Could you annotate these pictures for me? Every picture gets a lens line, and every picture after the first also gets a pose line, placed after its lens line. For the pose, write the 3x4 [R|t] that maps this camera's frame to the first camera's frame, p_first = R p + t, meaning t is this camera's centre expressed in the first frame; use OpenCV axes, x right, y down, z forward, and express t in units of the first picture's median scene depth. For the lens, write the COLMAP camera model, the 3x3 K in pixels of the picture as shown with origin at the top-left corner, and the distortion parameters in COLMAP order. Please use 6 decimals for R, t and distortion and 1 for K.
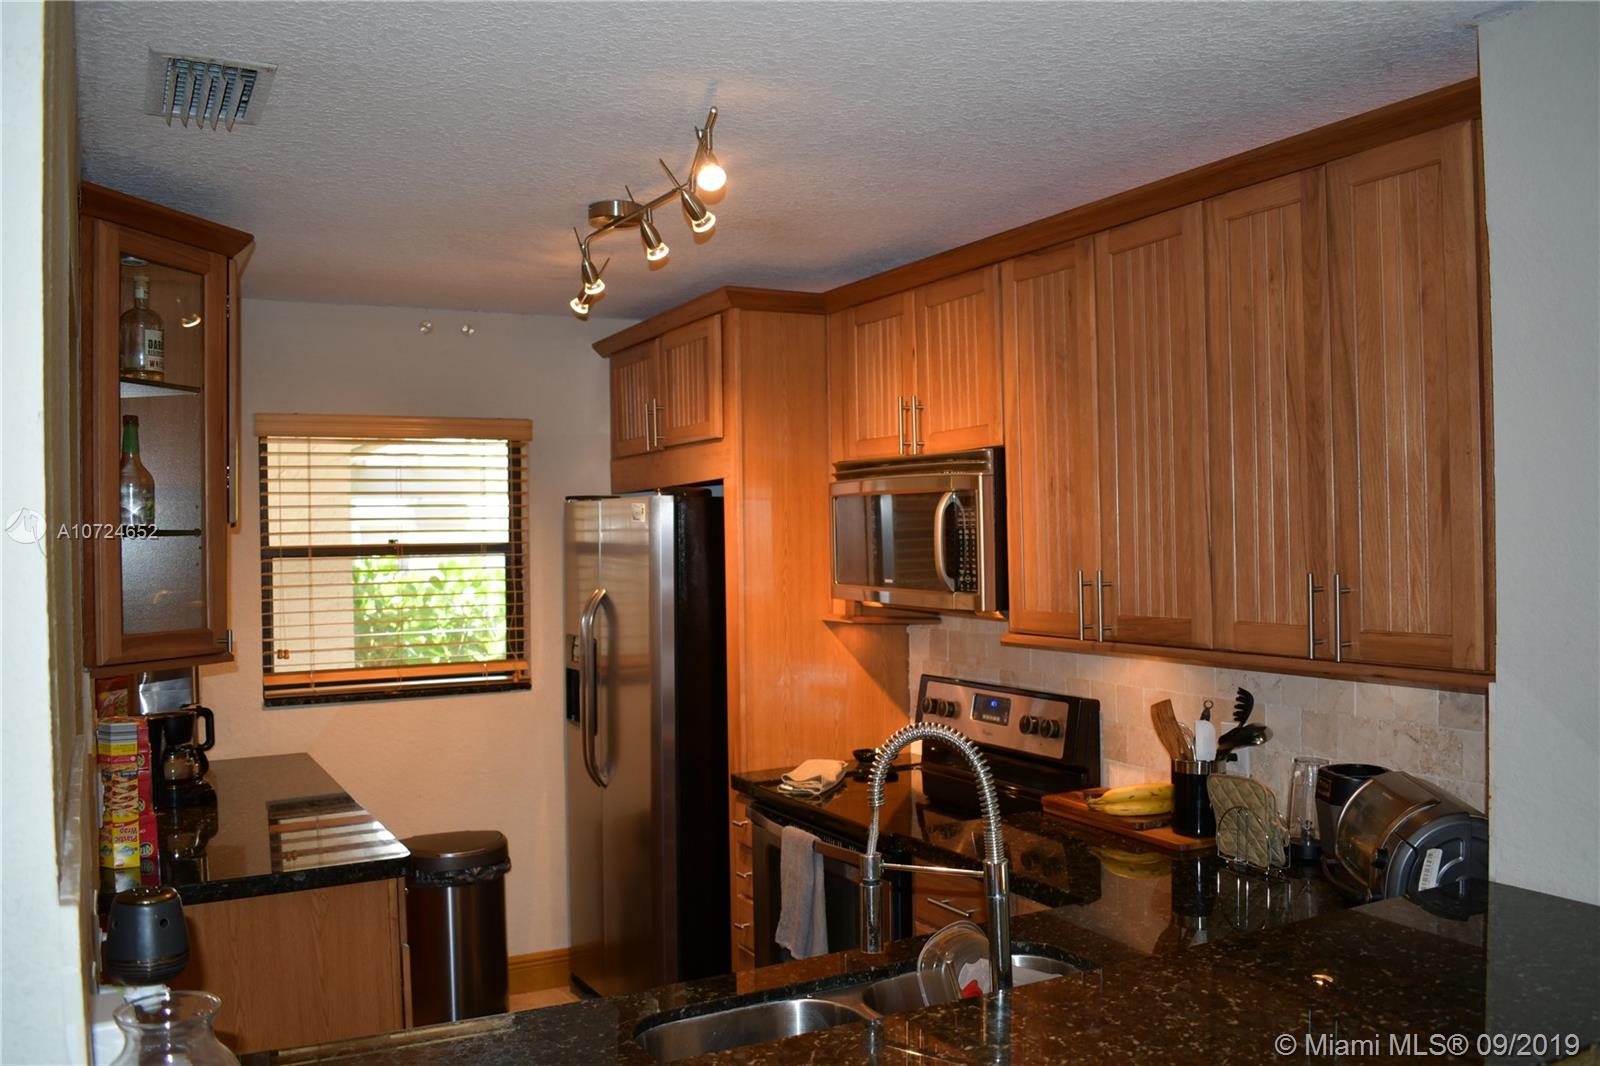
lens RADIAL K [[1346.4, 0, 800.0], [0, 1346.4, 533.0], [0, 0, 1]] dist [-0.083523, 0.008456]
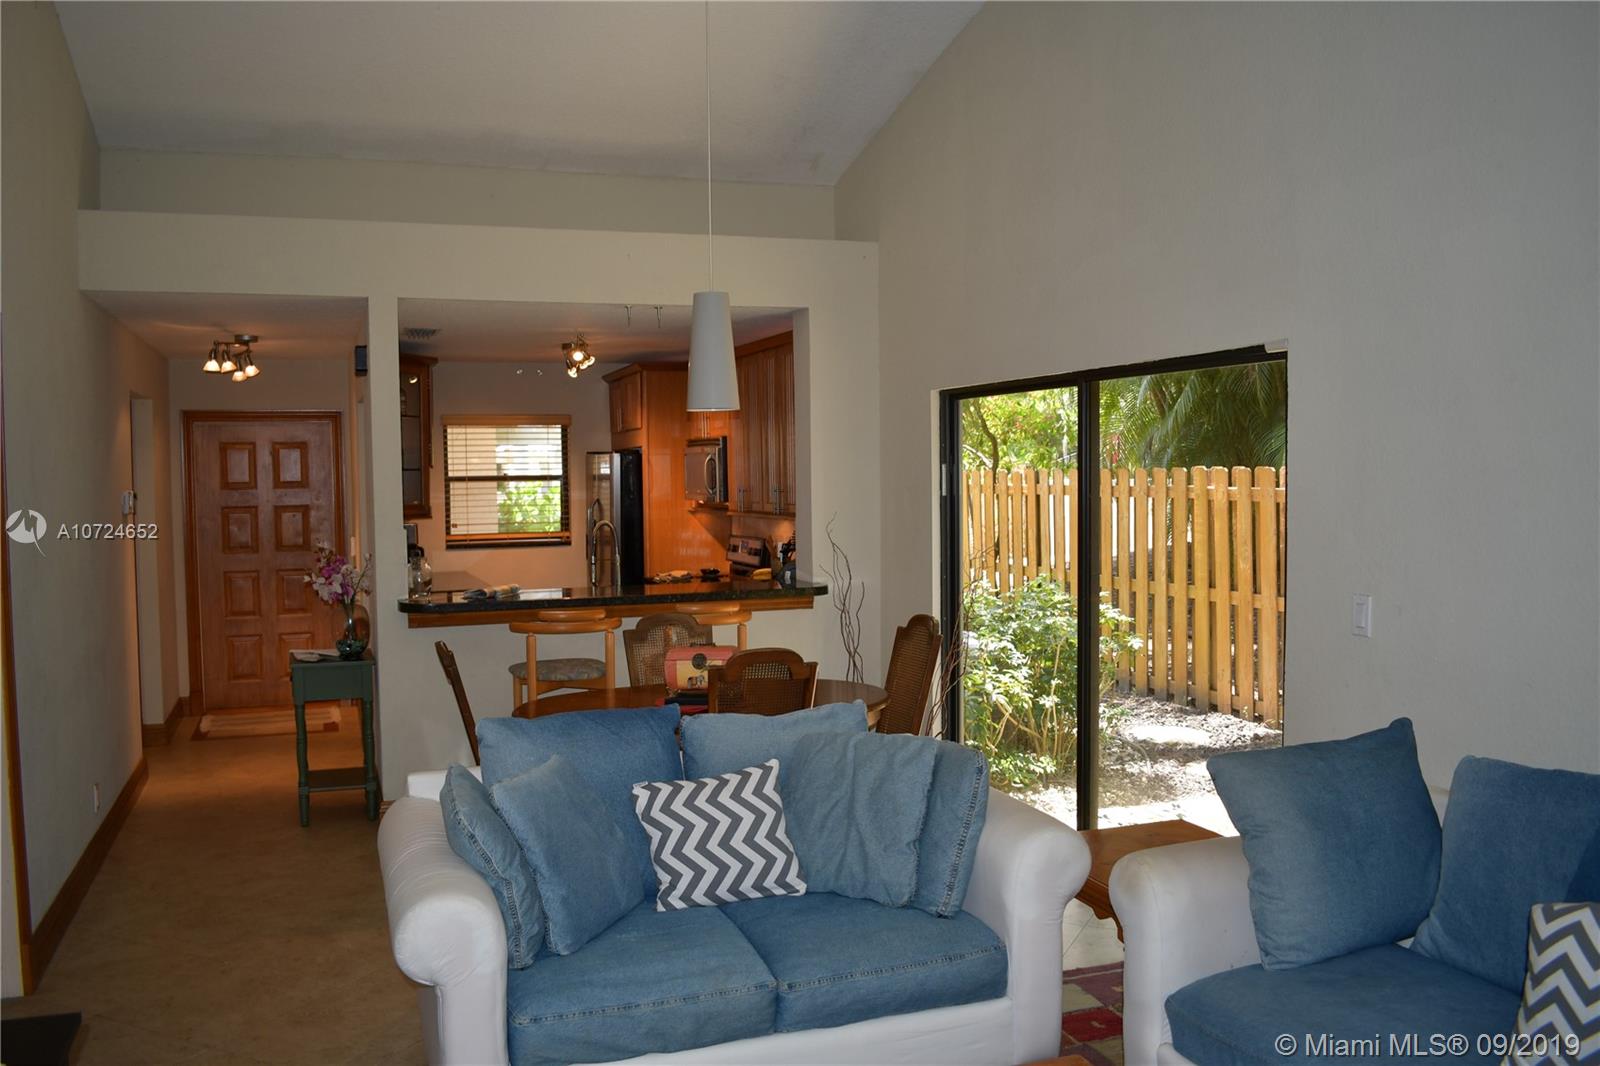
lens RADIAL K [[1346.4, 0, 800.0], [0, 1346.4, 533.0], [0, 0, 1]] dist [-0.083523, 0.008456]
pose [[0.990476, 0.008575, -0.137421, 0.477623], [-0.001902, 0.998816, 0.048617, -0.005017], [0.137675, -0.047893, 0.989319, -1.104434]]
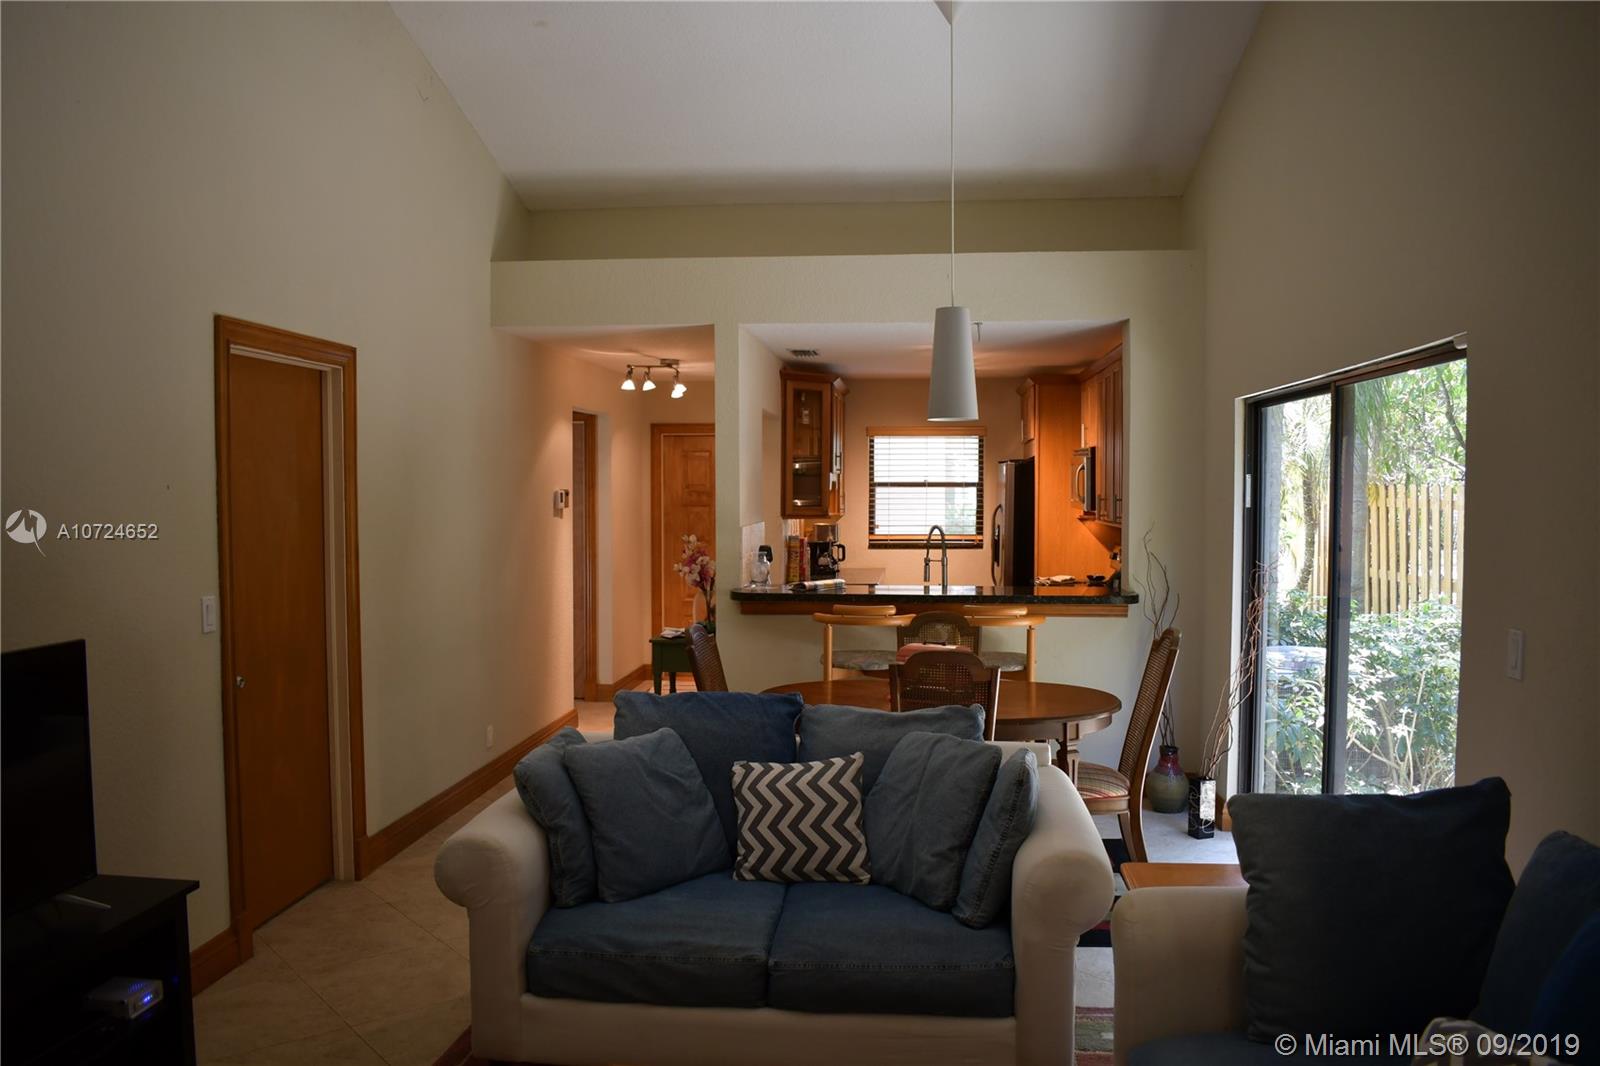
lens RADIAL K [[1253.7, 0, 800.0], [0, 1253.7, 533.0], [0, 0, 1]] dist [-0.081906, -0.004868]
pose [[0.833409, 0.035646, -0.551506, 0.755149], [-0.011162, 0.998800, 0.047688, -0.004288], [0.552544, -0.033588, 0.832807, -0.980759]]
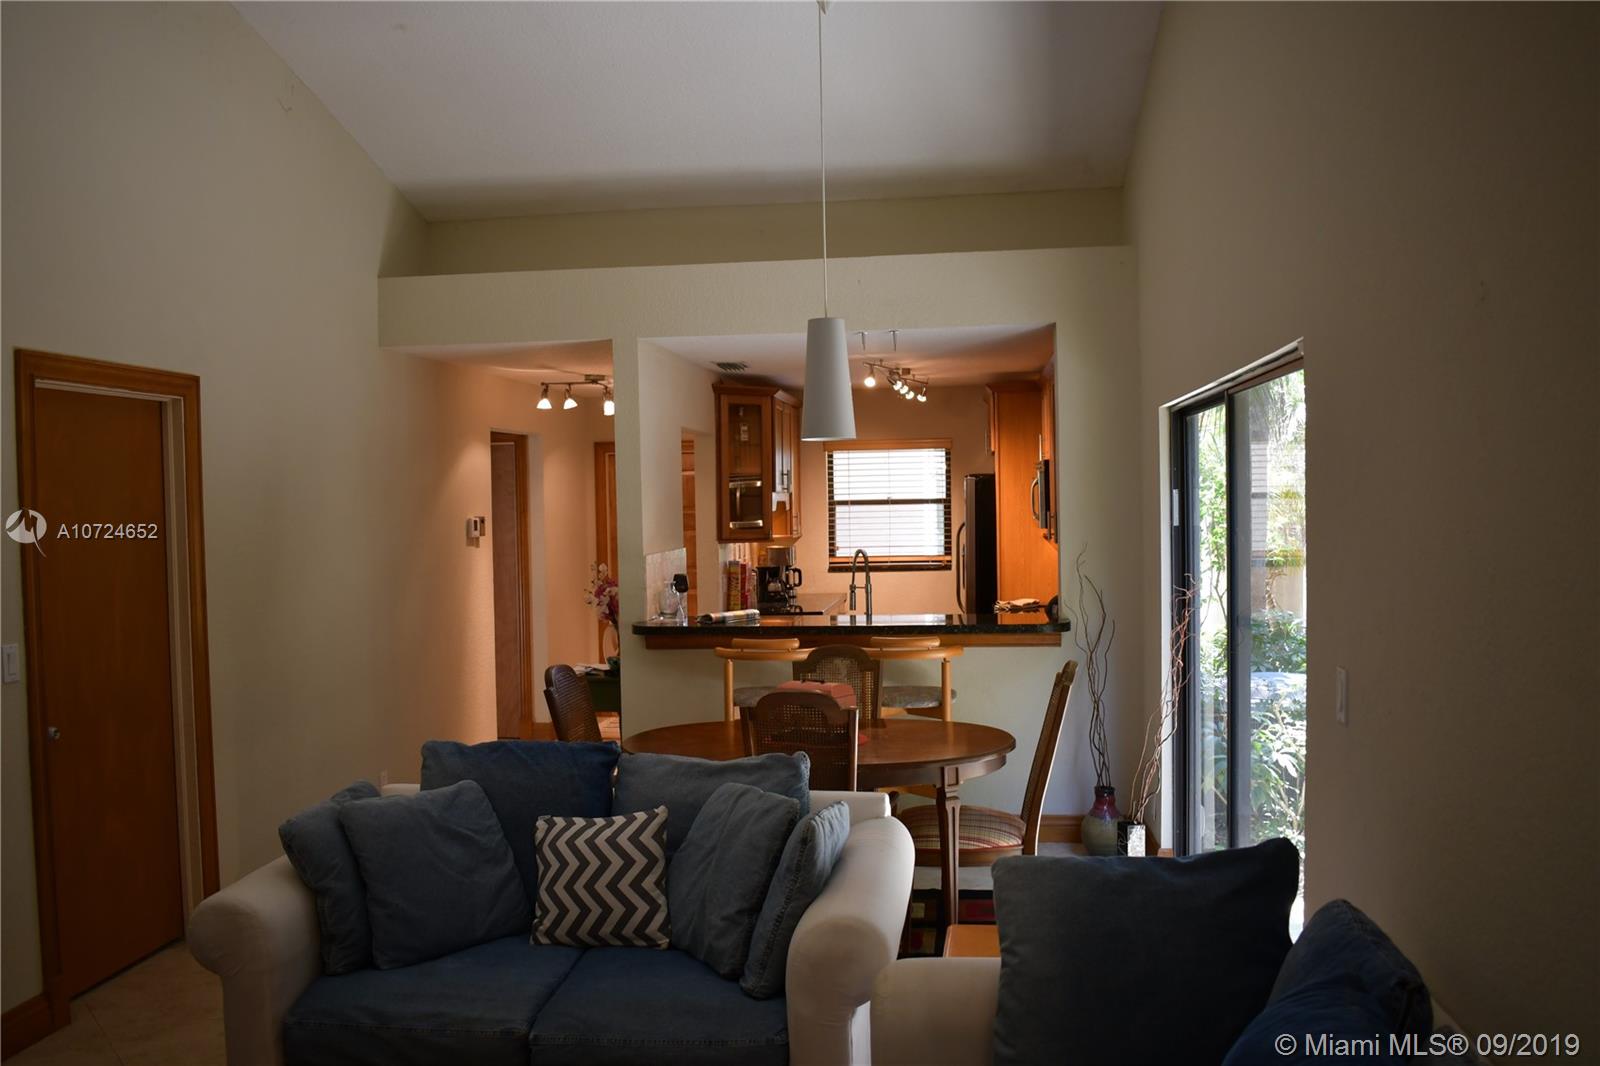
lens RADIAL K [[1346.4, 0, 800.0], [0, 1346.4, 533.0], [0, 0, 1]] dist [-0.083523, 0.008456]
pose [[0.817037, 0.013952, -0.576417, 0.873138], [0.007922, 0.999341, 0.035418, -0.015732], [0.576531, -0.033504, 0.816388, -0.895185]]
